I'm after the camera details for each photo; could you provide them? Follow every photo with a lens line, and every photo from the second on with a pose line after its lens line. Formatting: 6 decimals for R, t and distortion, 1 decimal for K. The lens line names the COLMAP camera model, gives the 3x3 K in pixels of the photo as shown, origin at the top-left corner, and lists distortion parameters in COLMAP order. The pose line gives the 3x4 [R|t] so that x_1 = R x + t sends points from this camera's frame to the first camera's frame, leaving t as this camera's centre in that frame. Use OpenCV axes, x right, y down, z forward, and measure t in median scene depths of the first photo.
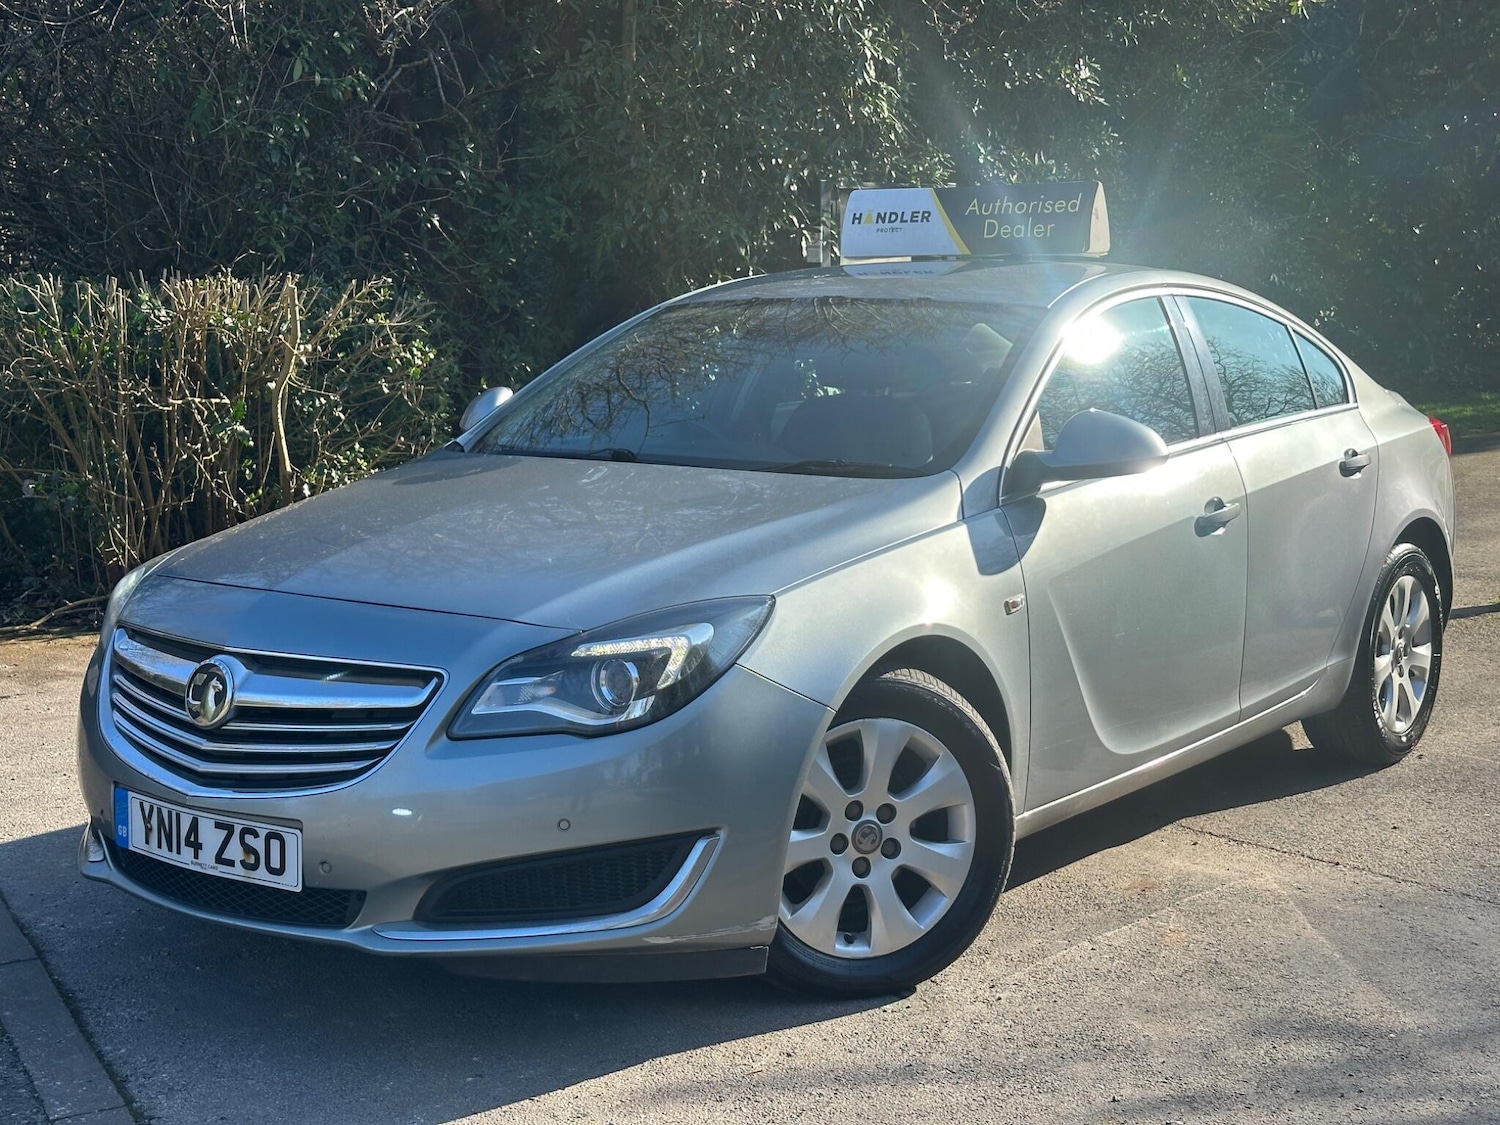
lens RADIAL K [[2004.7, 0, 748.1], [0, 2004.7, 572.7], [0, 0, 1]] dist [0.194368, -0.379897]
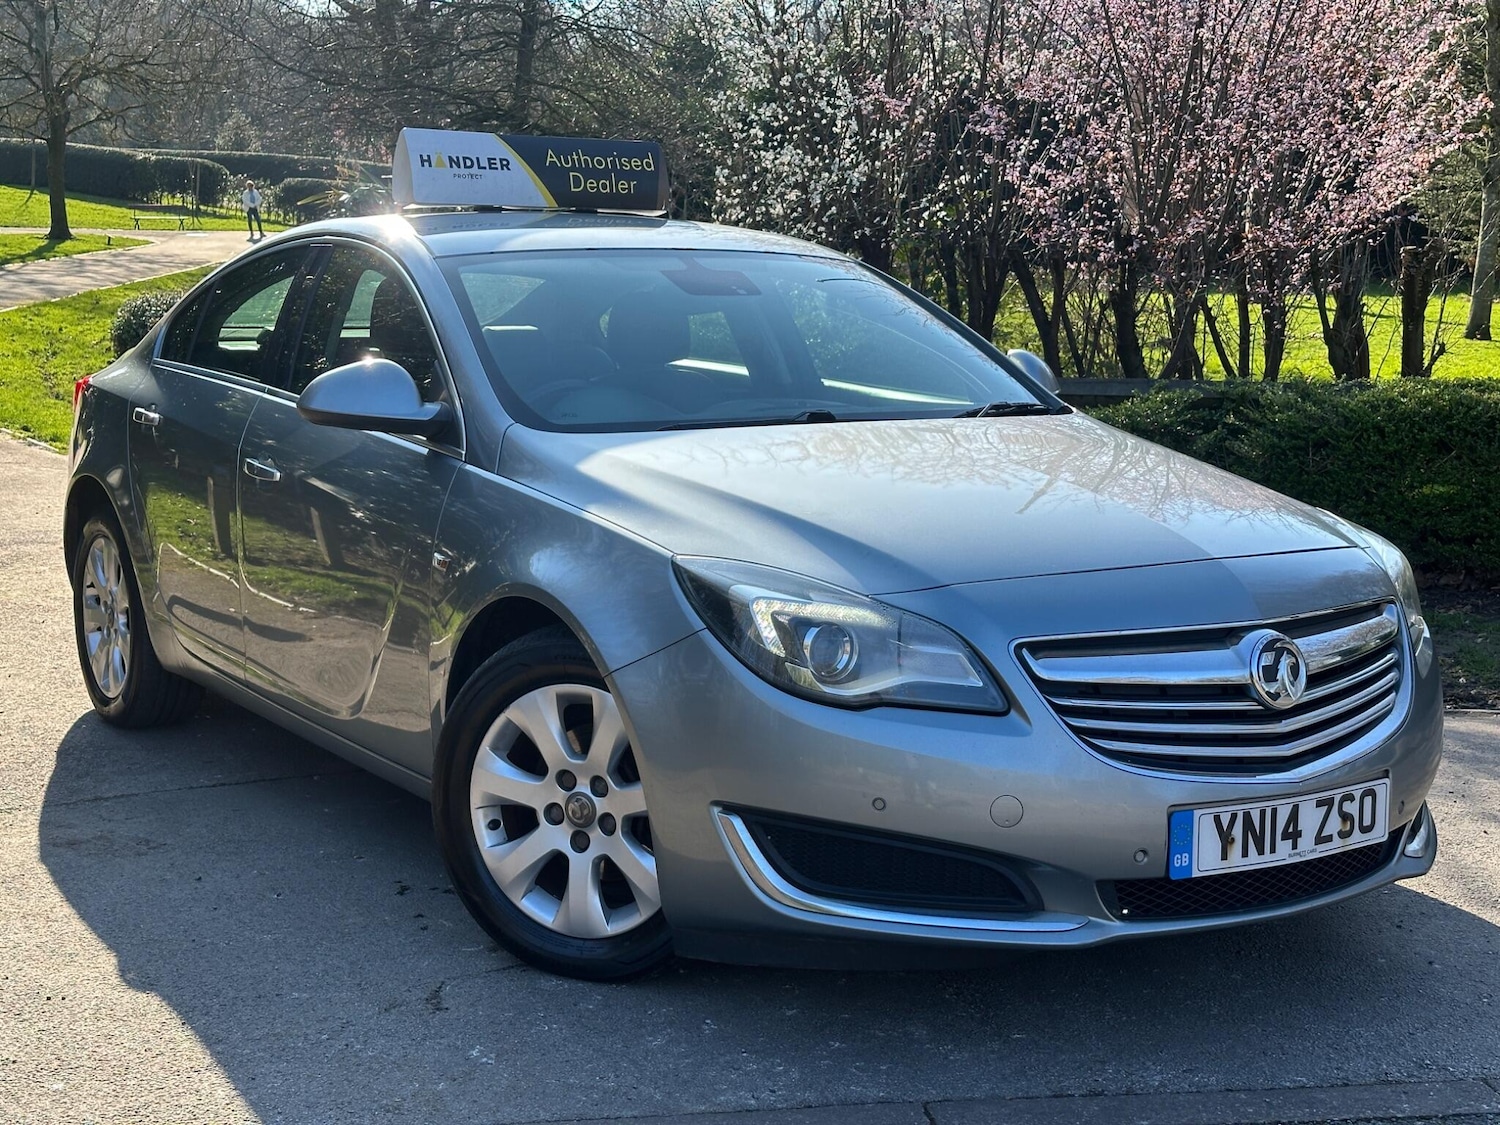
lens RADIAL K [[2008.4, 0, 744.9], [0, 2008.4, 566.9], [0, 0, 1]] dist [0.194682, -0.387608]
pose [[0.376596, -0.133384, 0.916725, -0.846063], [0.119095, 0.988339, 0.094879, -0.074478], [-0.918690, 0.073446, 0.388090, 0.603000]]
